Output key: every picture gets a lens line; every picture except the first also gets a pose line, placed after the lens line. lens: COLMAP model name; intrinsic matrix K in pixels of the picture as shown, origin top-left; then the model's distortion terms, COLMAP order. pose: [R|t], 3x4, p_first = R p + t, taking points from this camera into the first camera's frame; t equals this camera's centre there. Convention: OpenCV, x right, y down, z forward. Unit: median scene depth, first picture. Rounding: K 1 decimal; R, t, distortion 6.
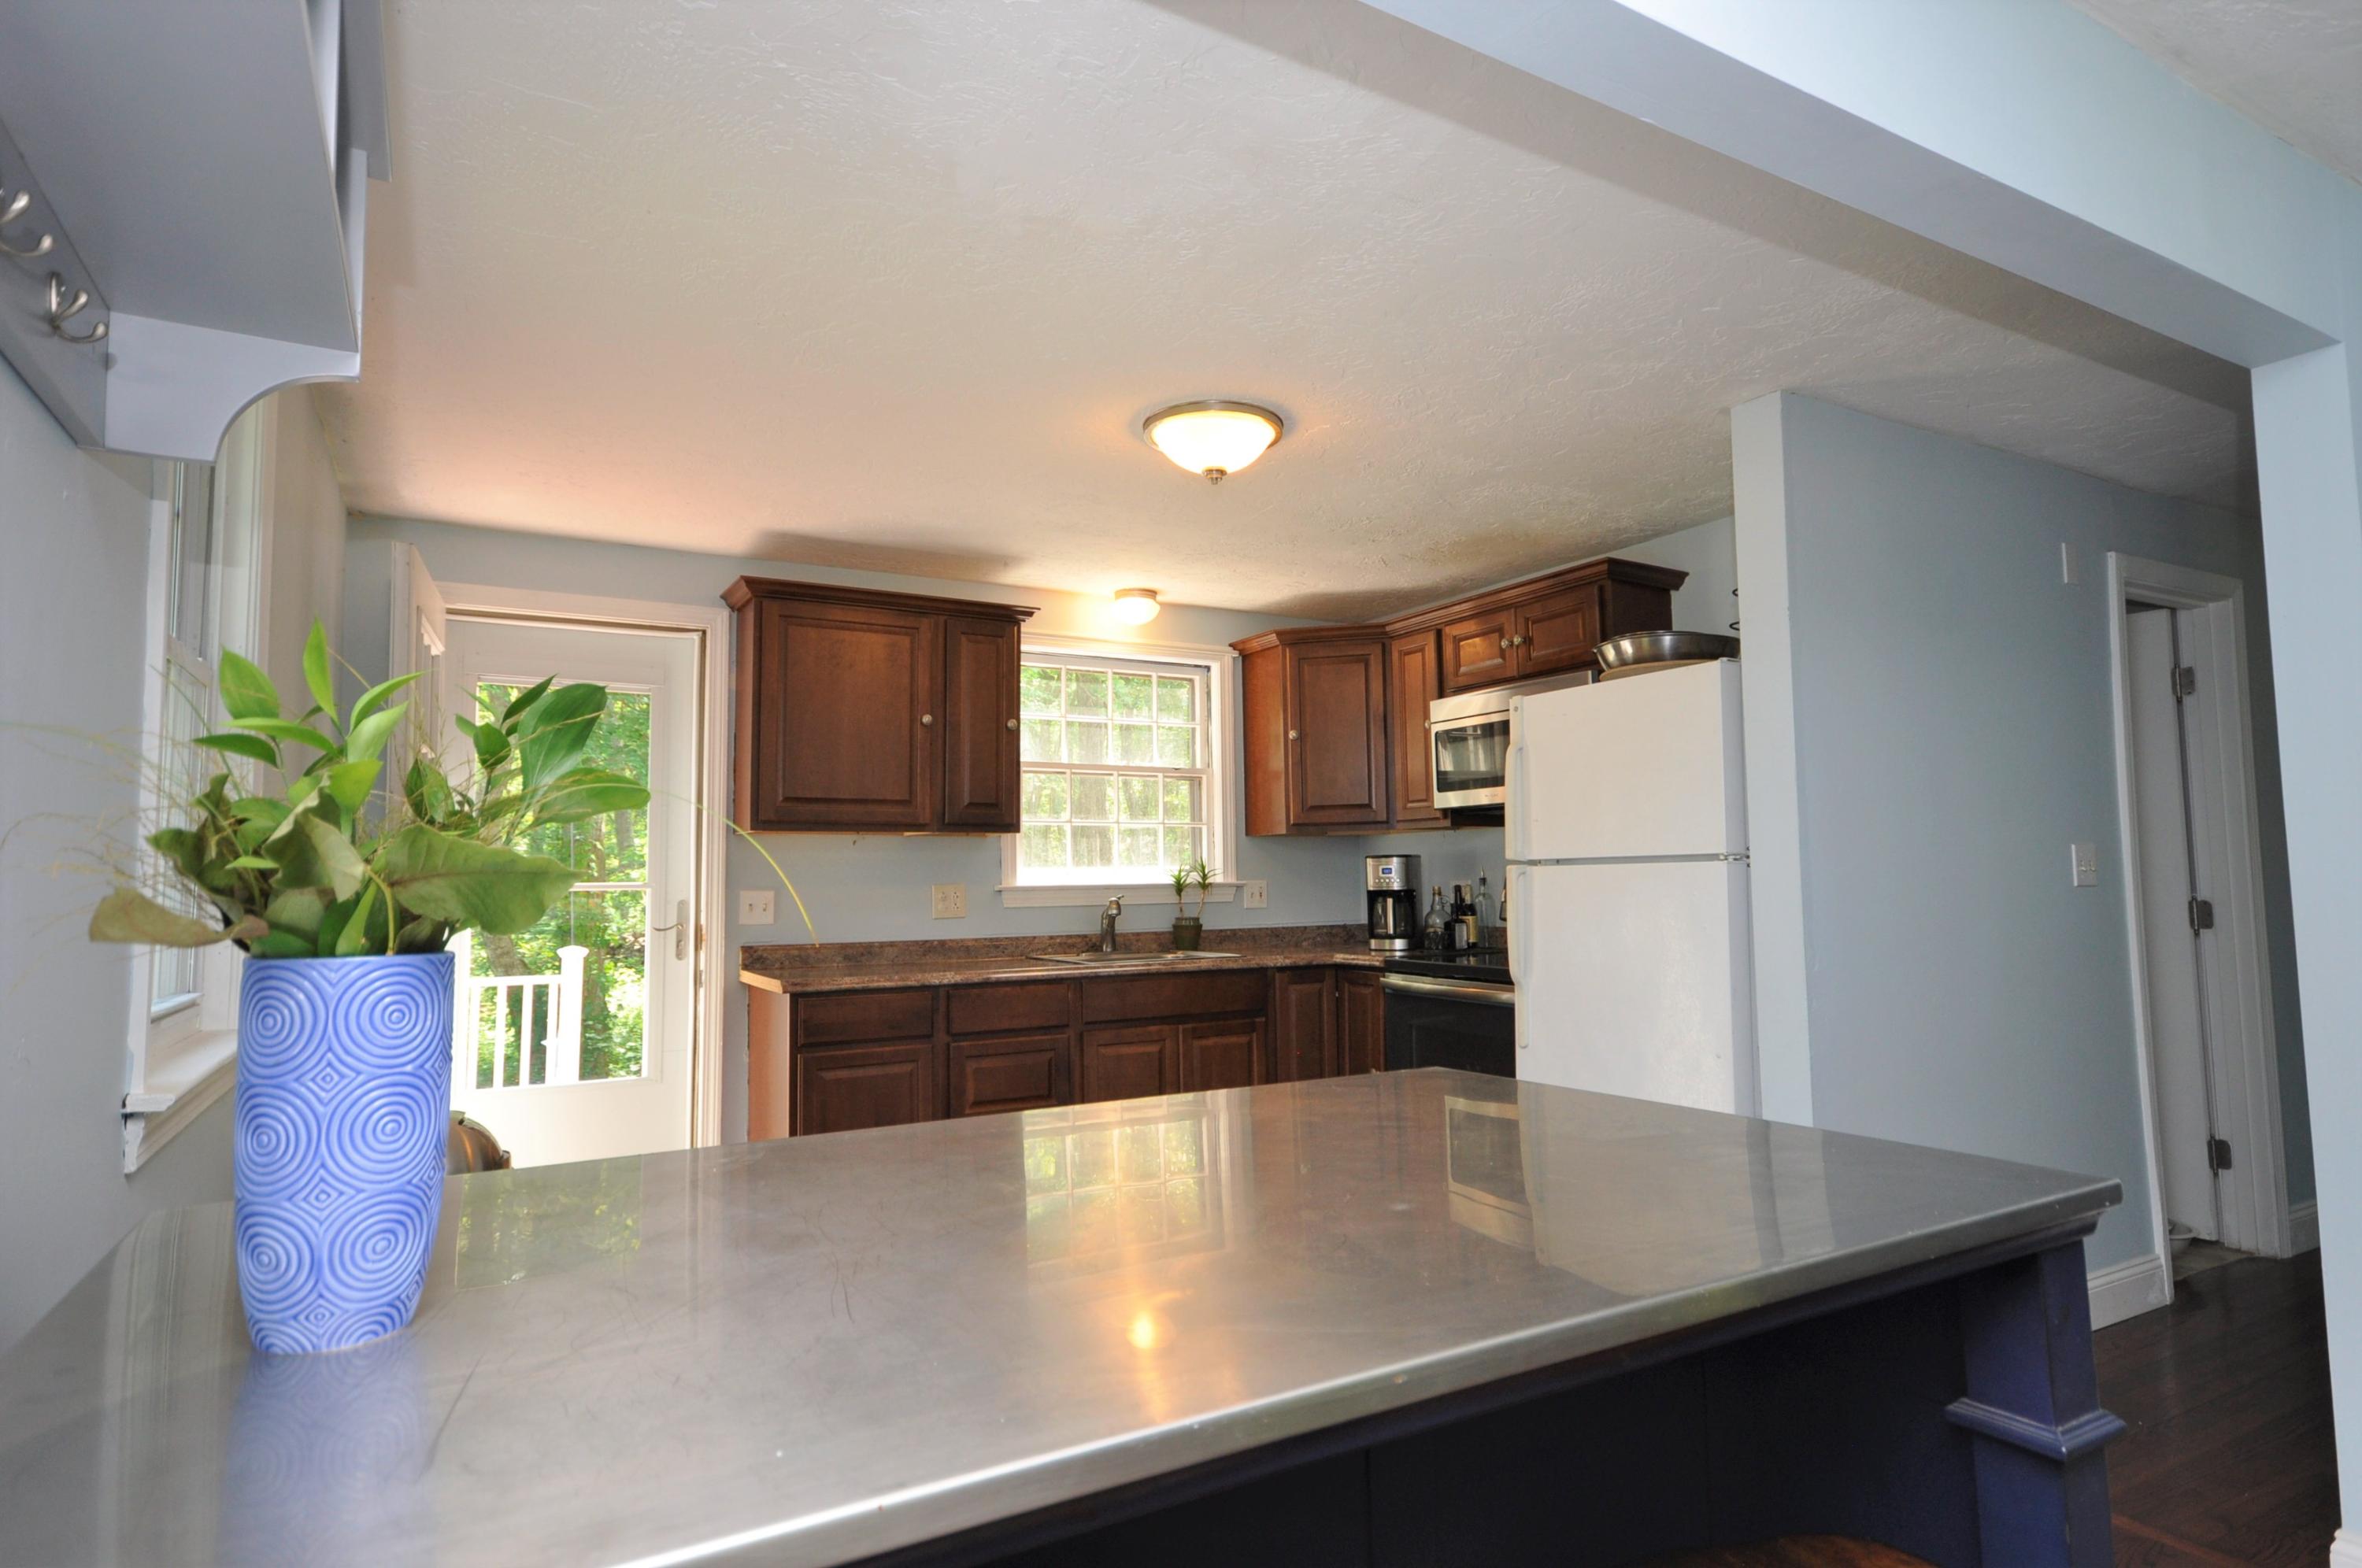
lens RADIAL K [[1265.1, 0, 1183.6], [0, 1265.1, 788.7], [0, 0, 1]] dist [0.008312, 0.002542]
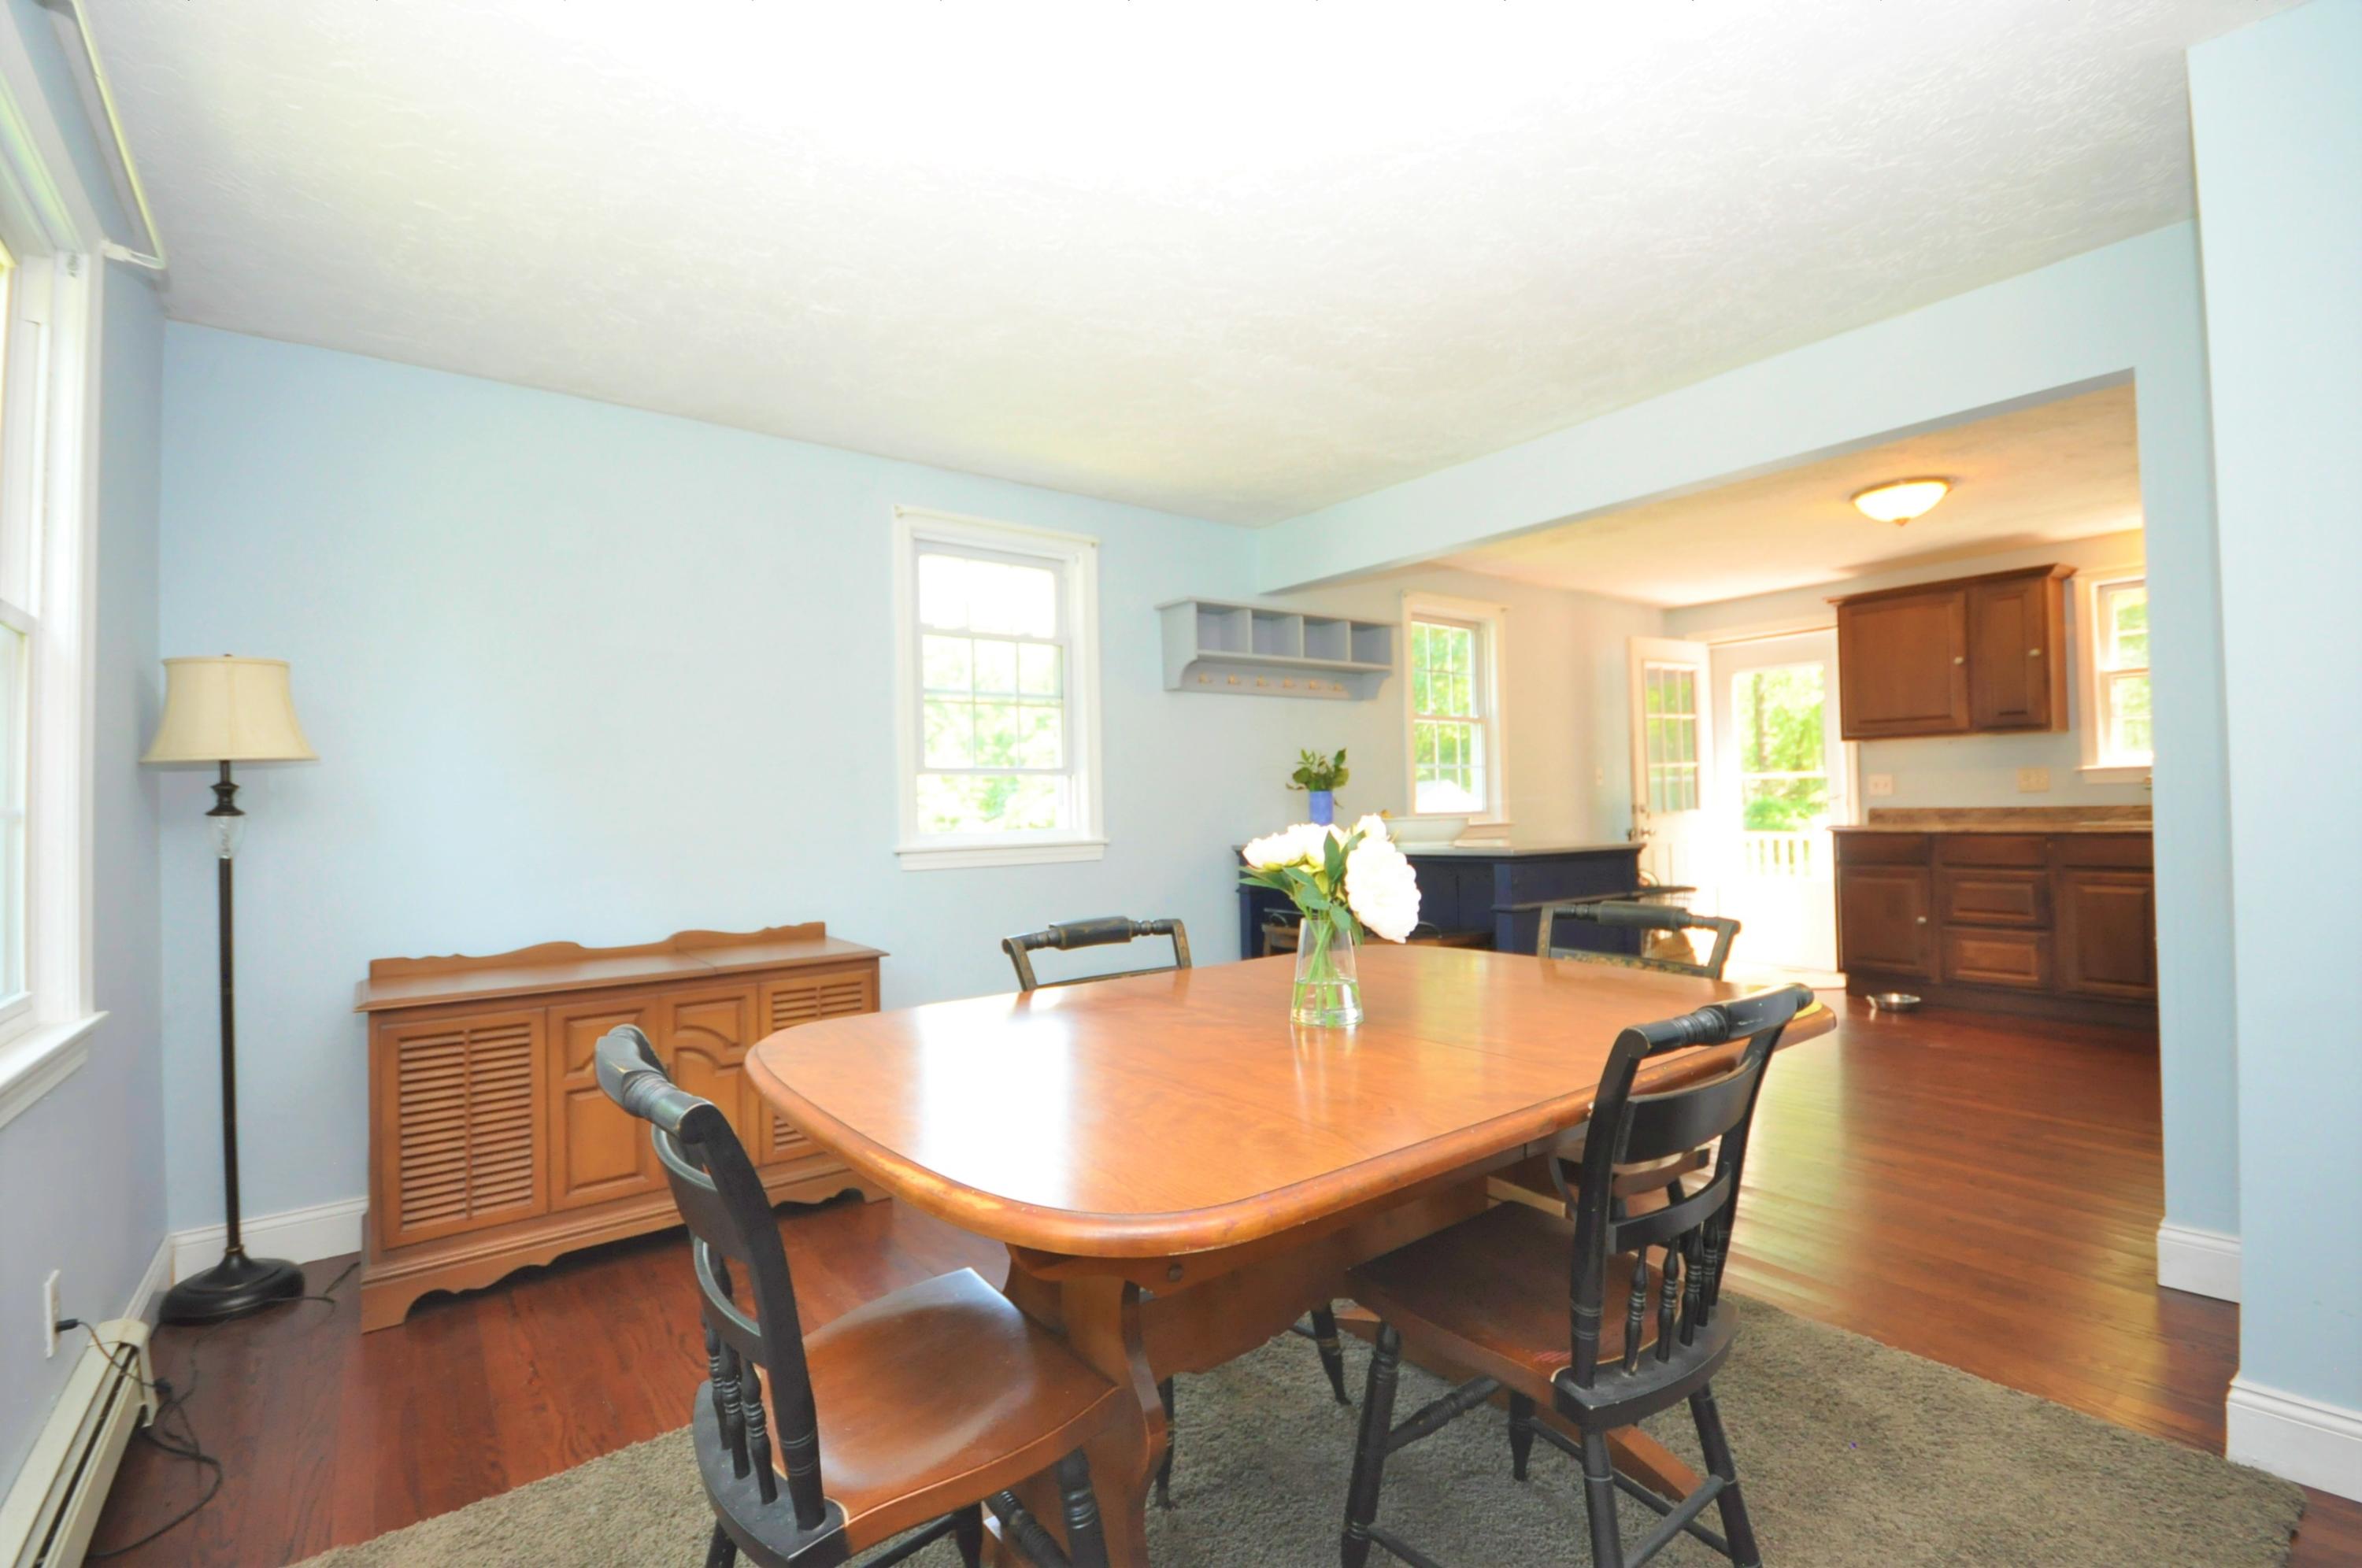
lens RADIAL K [[1039.9, 0, 1165.1], [0, 1039.9, 788.6], [0, 0, 1]] dist [-0.004897, -0.005066]
pose [[0.124167, -0.003863, -0.992254, 0.847024], [0.095565, 0.995390, 0.008084, -0.002964], [0.987649, -0.095828, 0.123964, -0.098964]]
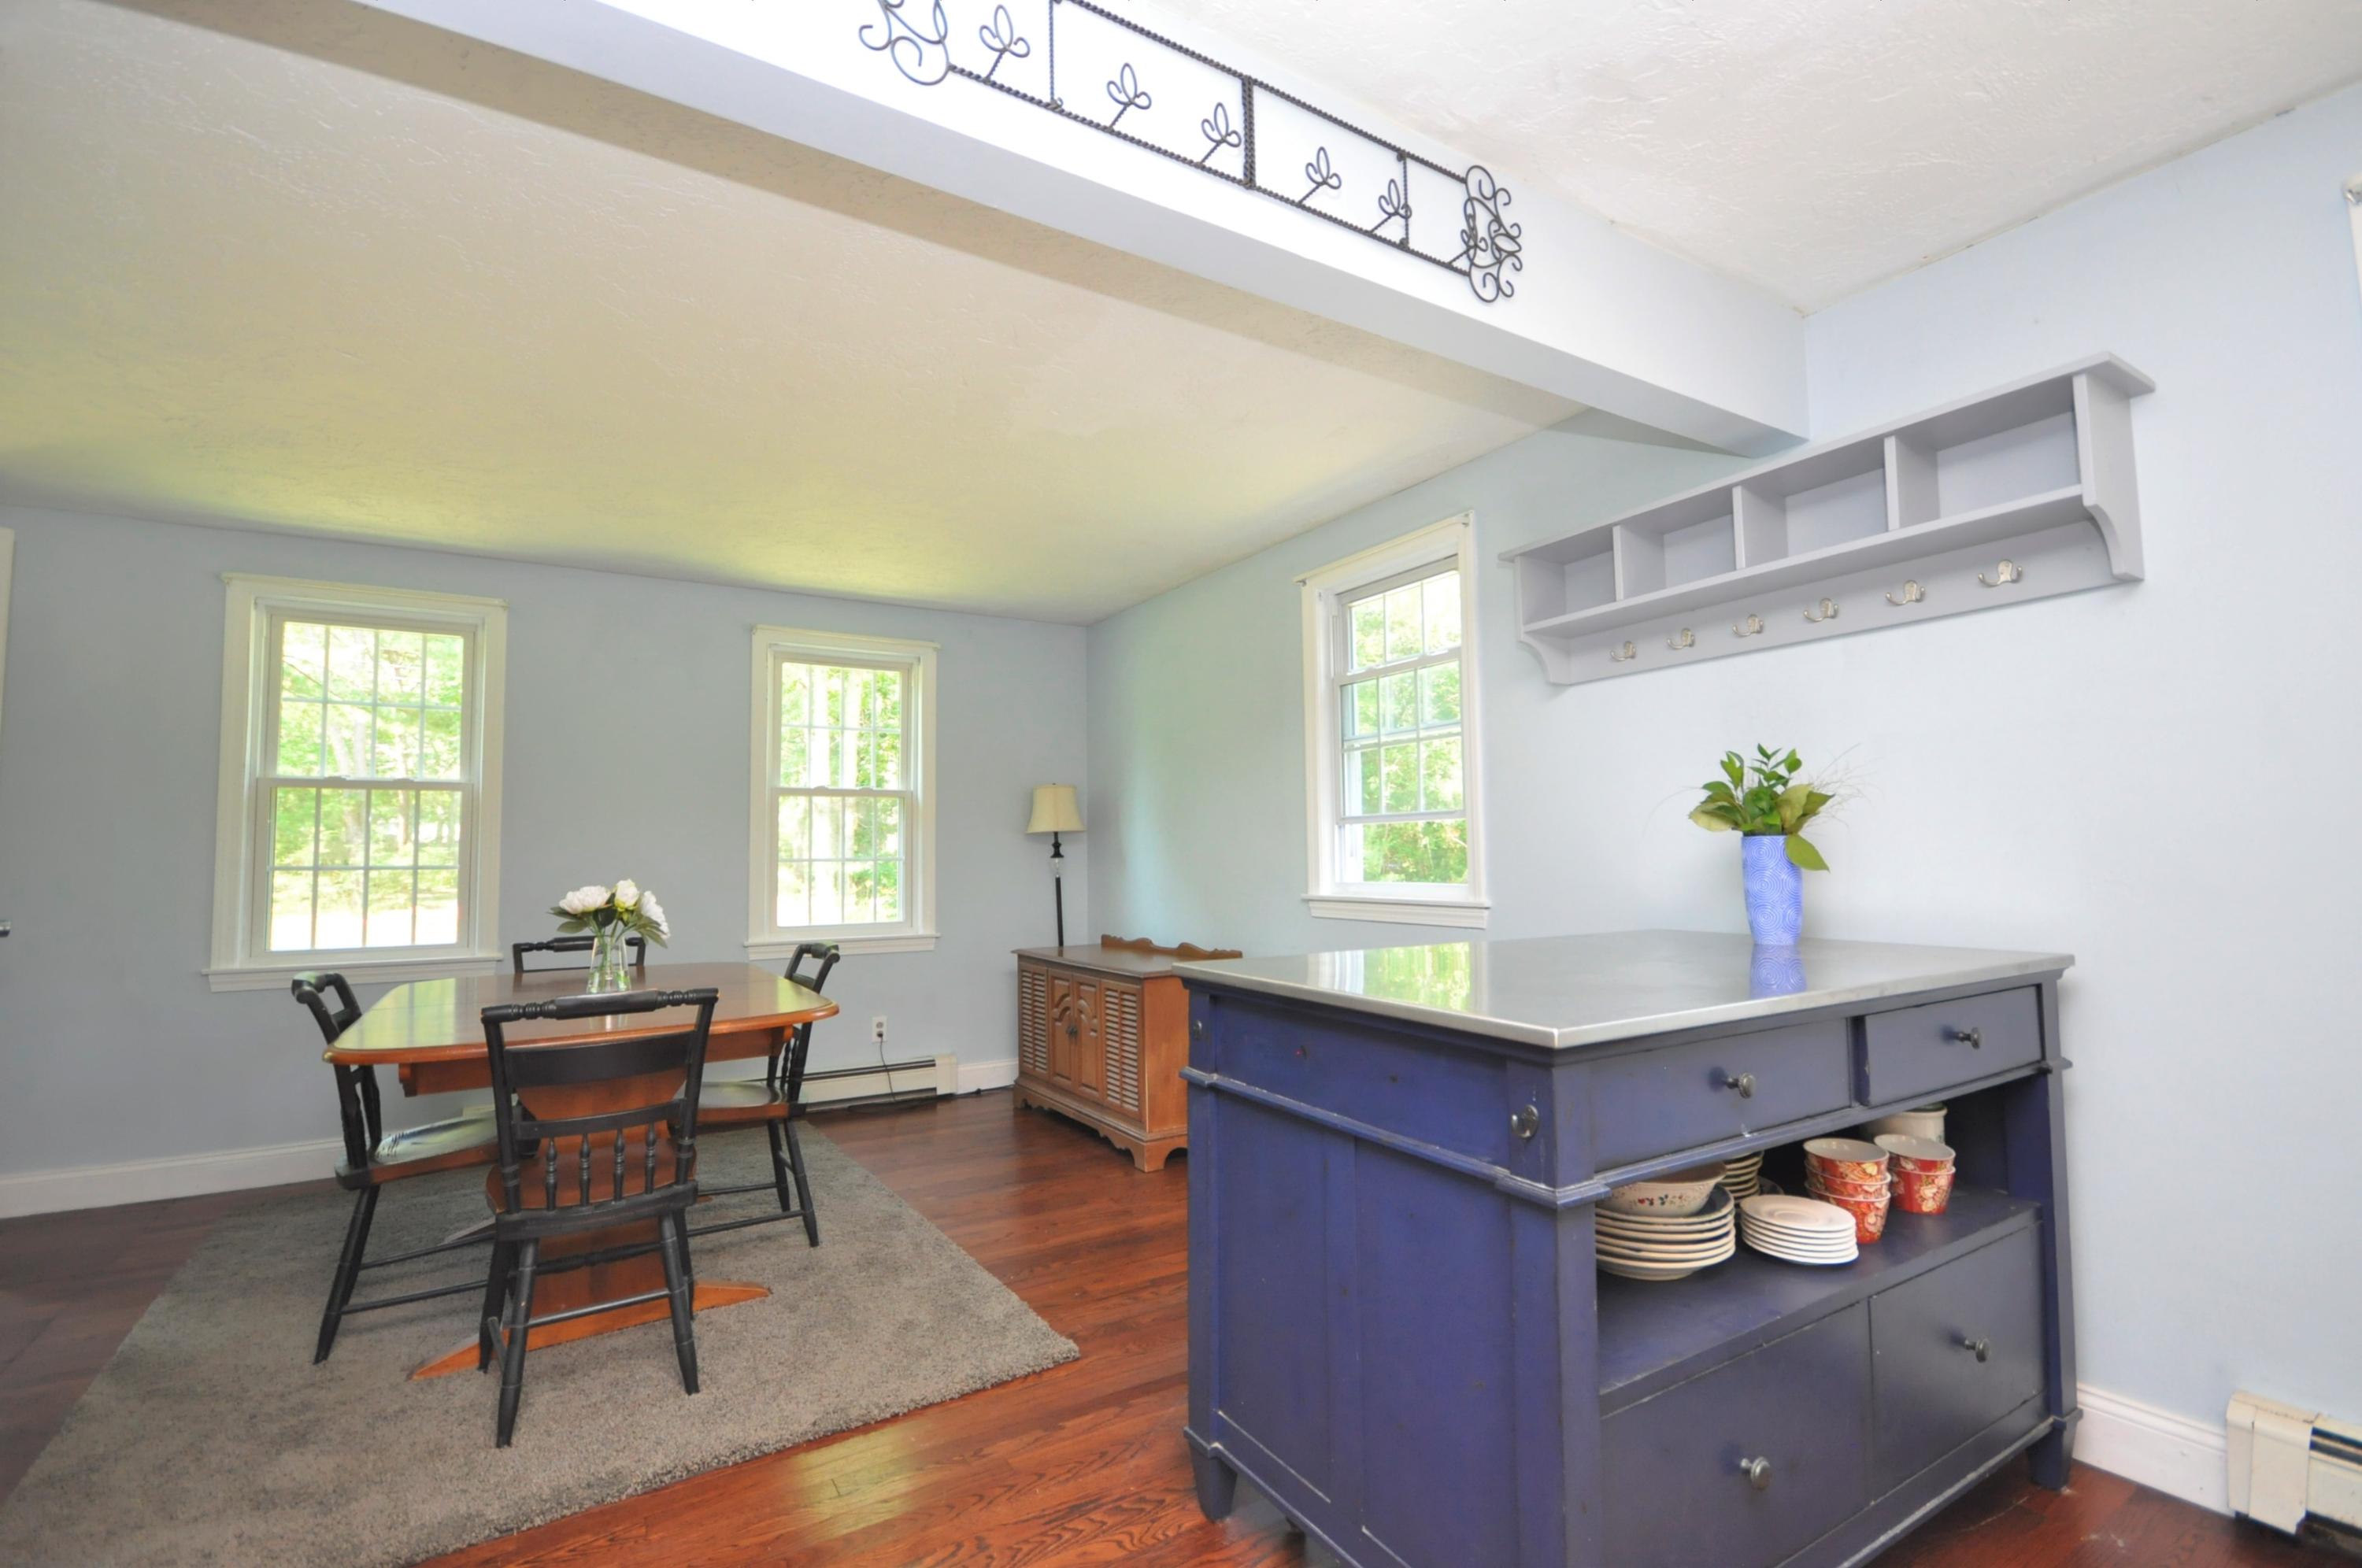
lens RADIAL K [[1039.9, 0, 1190.0], [0, 1039.9, 791.3], [0, 0, 1]] dist [-0.004897, -0.005066]
pose [[-0.998930, 0.027618, -0.037098, 0.169727], [0.032449, 0.990083, -0.136686, 0.057664], [0.032955, -0.137744, -0.989919, 0.630644]]
